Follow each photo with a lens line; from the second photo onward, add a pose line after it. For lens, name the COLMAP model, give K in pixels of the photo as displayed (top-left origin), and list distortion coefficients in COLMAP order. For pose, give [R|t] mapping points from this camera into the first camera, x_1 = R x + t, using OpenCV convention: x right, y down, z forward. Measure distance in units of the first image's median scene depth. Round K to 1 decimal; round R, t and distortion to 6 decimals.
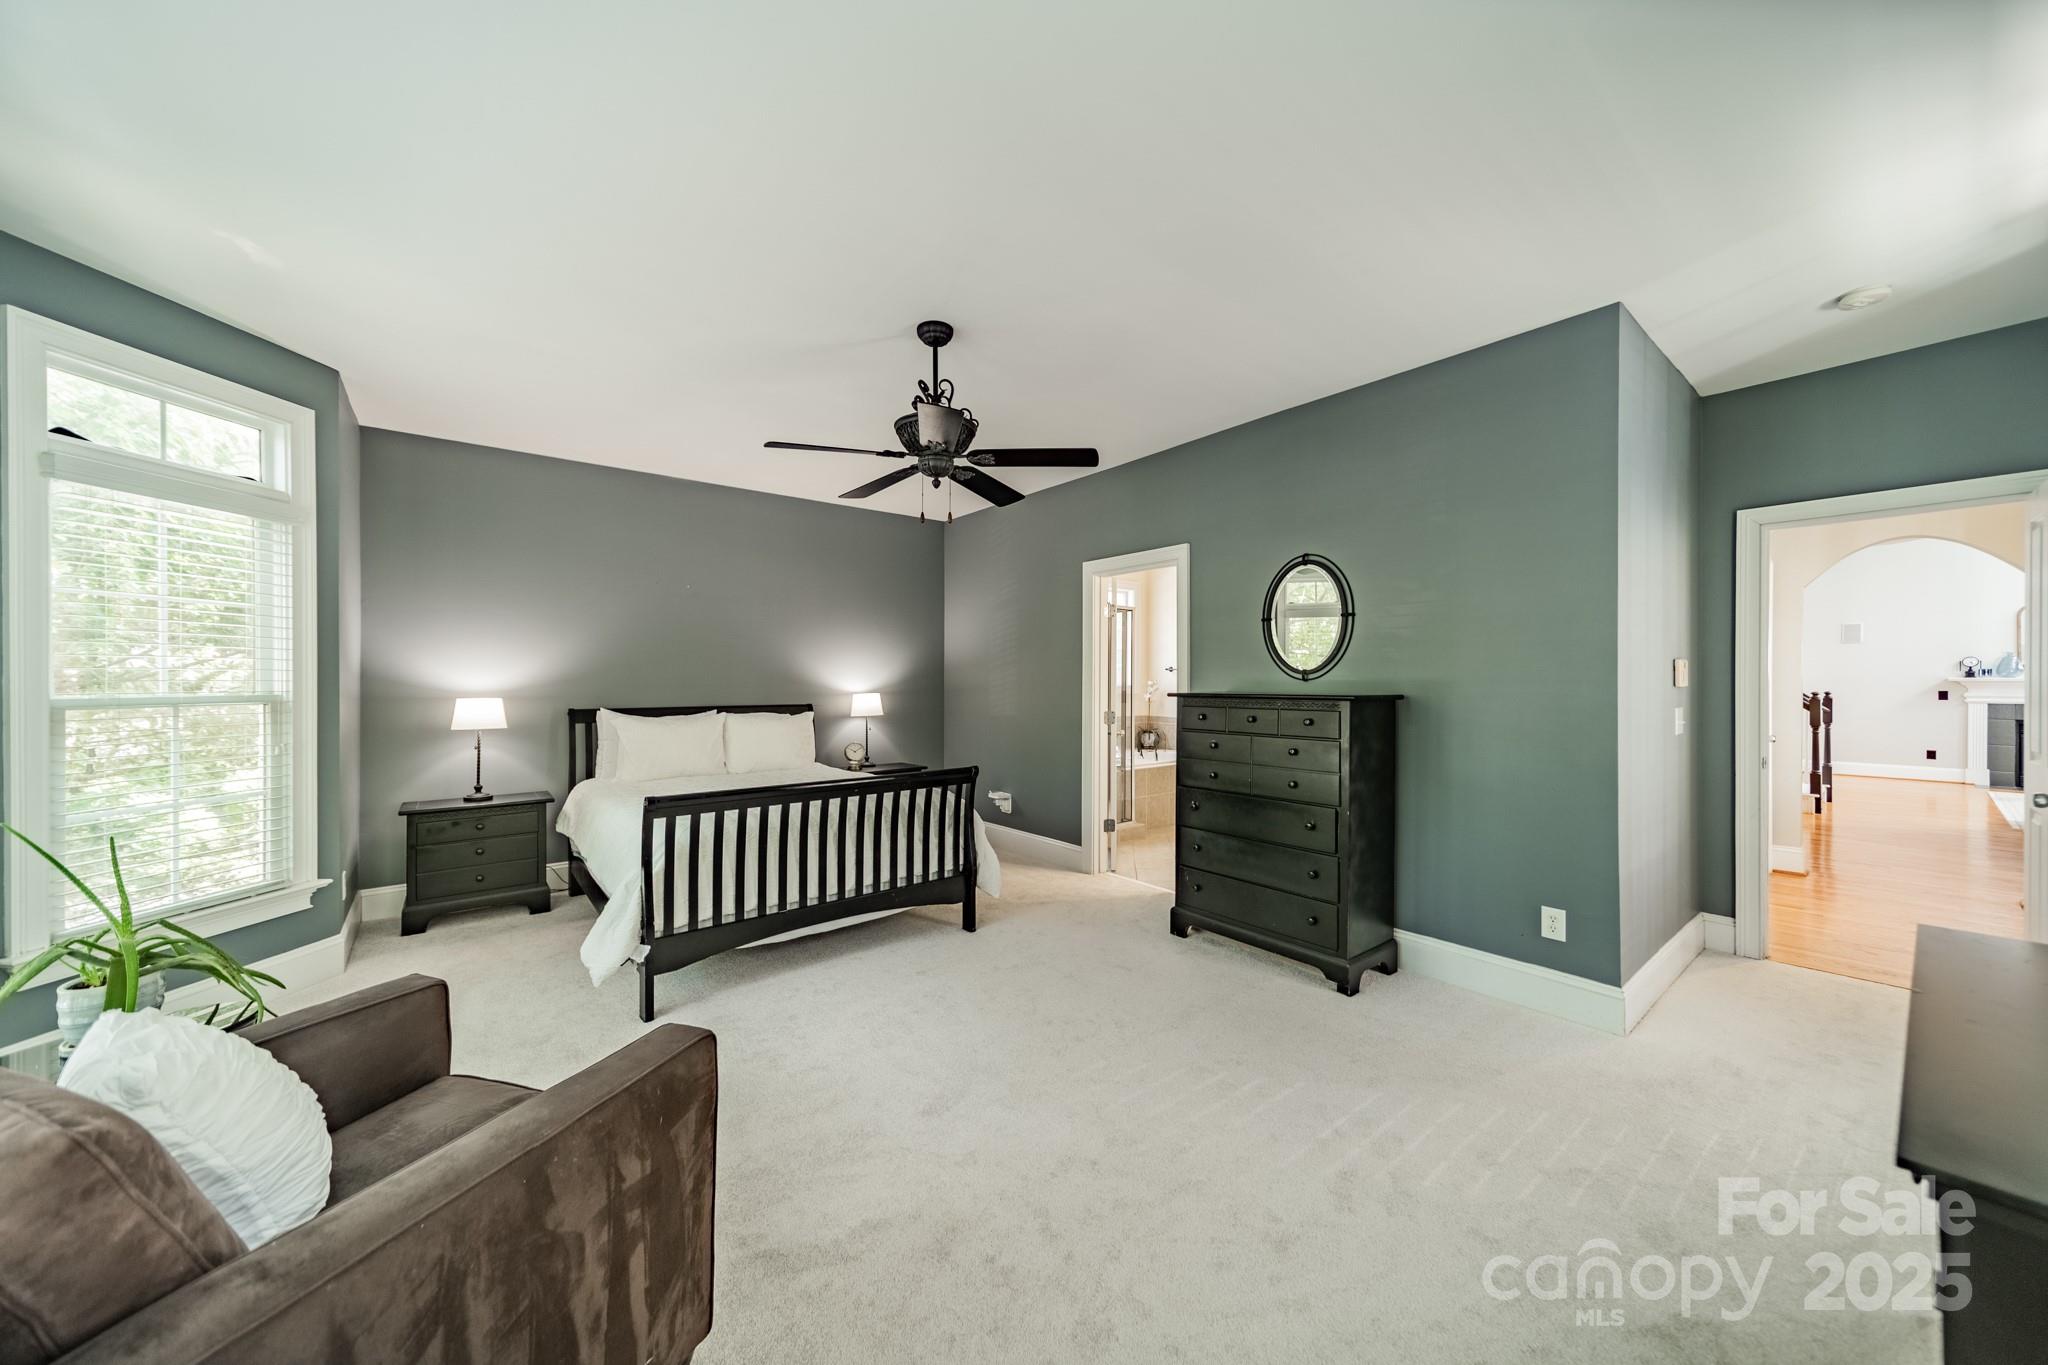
lens RADIAL K [[721.0, 0, 1022.8], [0, 721.0, 682.6], [0, 0, 1]] dist [0.011575, -0.000158]
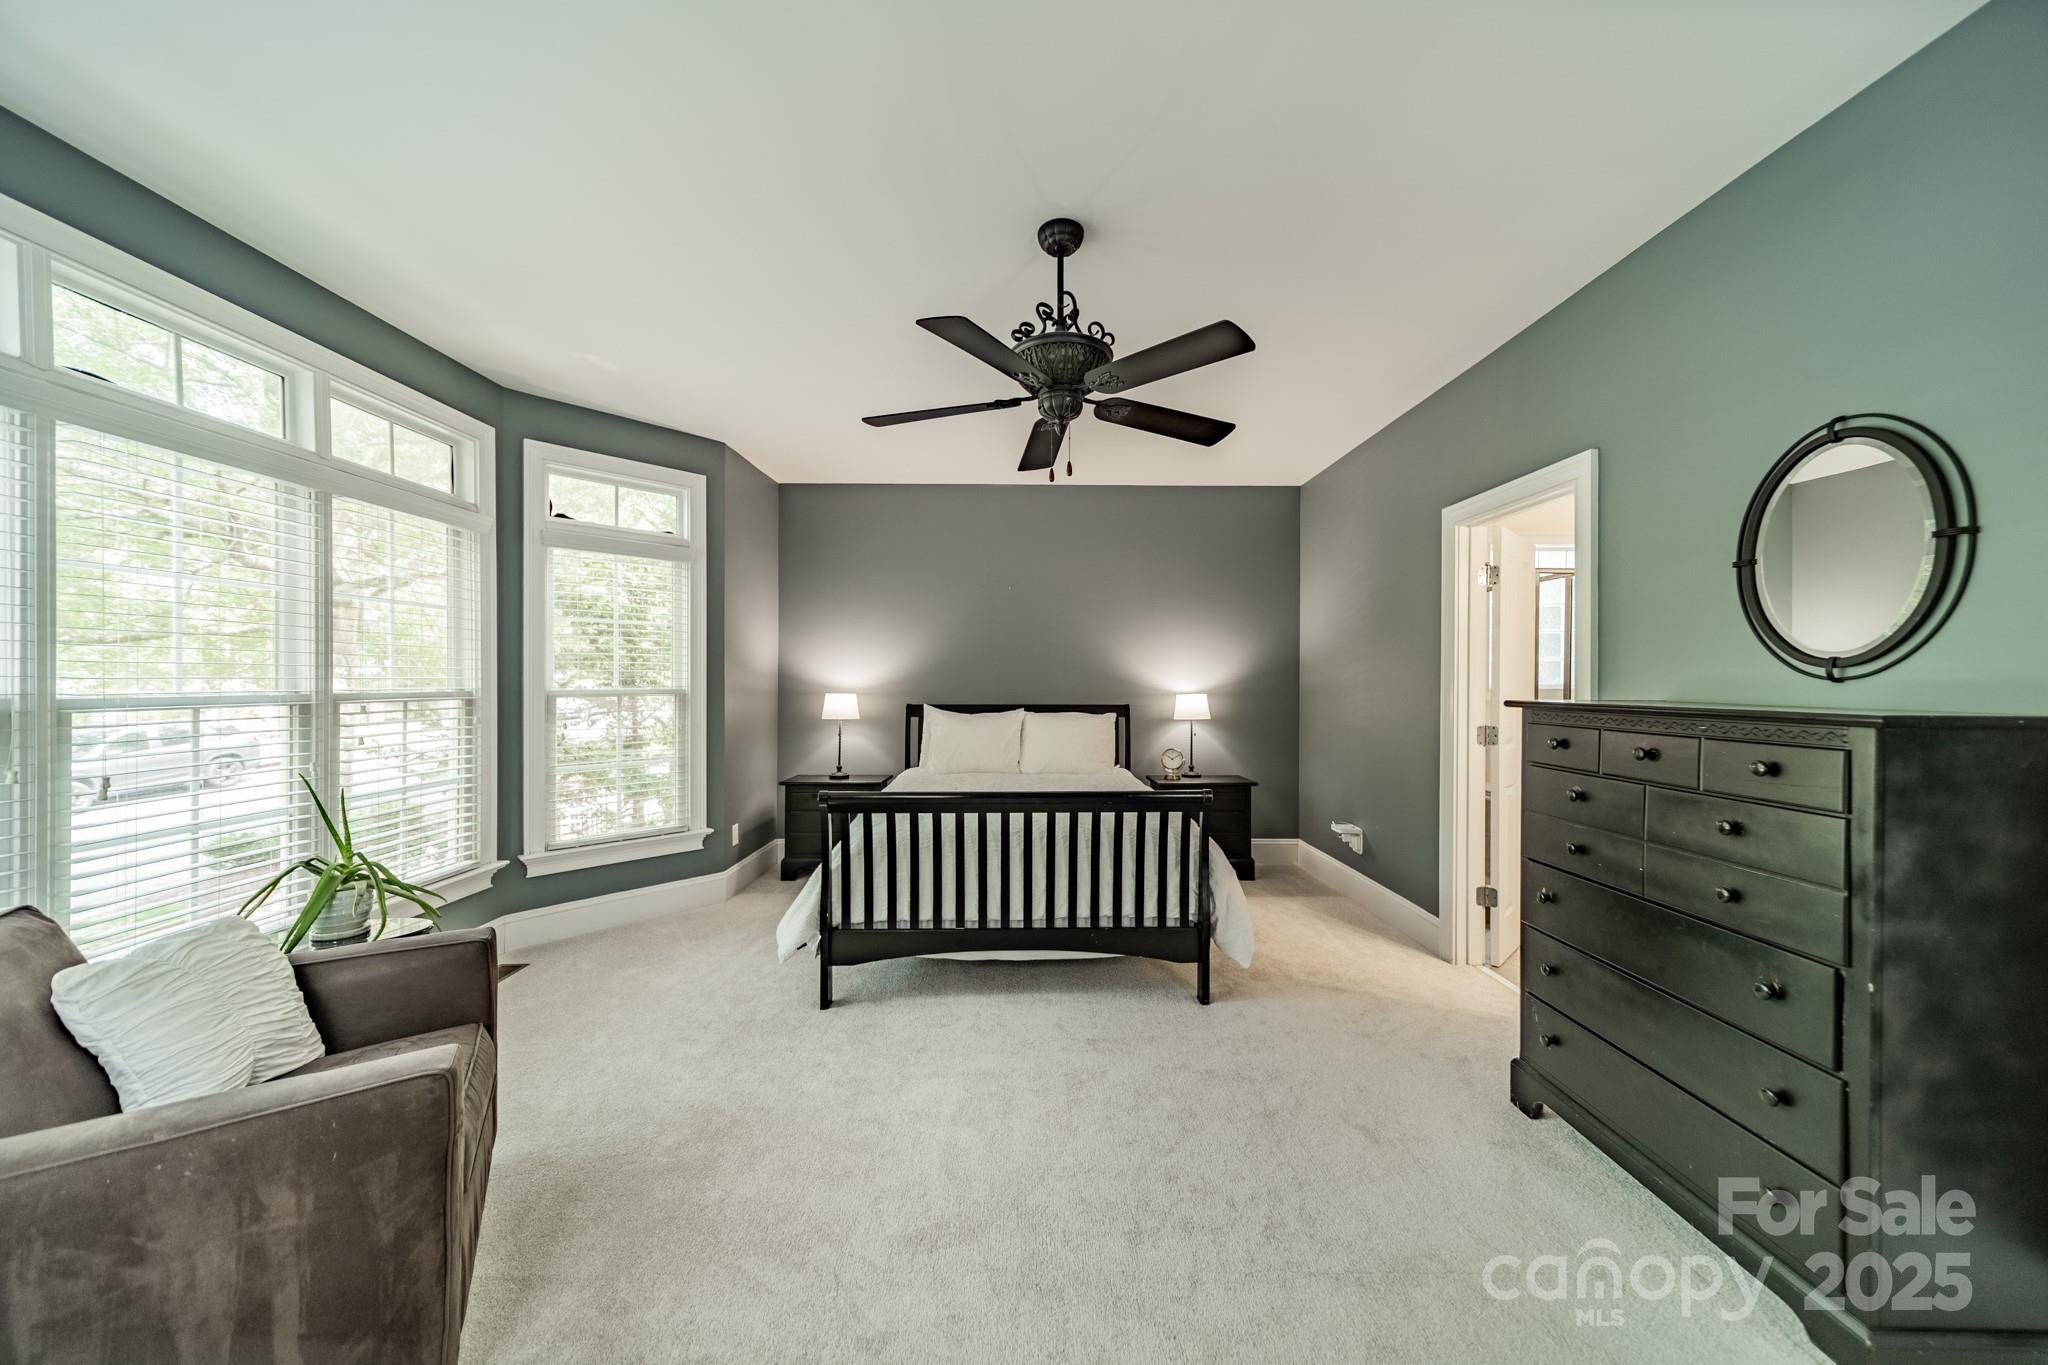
lens RADIAL K [[721.0, 0, 1026.7], [0, 721.0, 679.5], [0, 0, 1]] dist [0.011575, -0.000158]
pose [[0.787589, 0.001900, -0.616198, 0.260289], [-0.003389, 0.999993, -0.001248, -0.001090], [0.616192, 0.003071, 0.787590, 0.275553]]
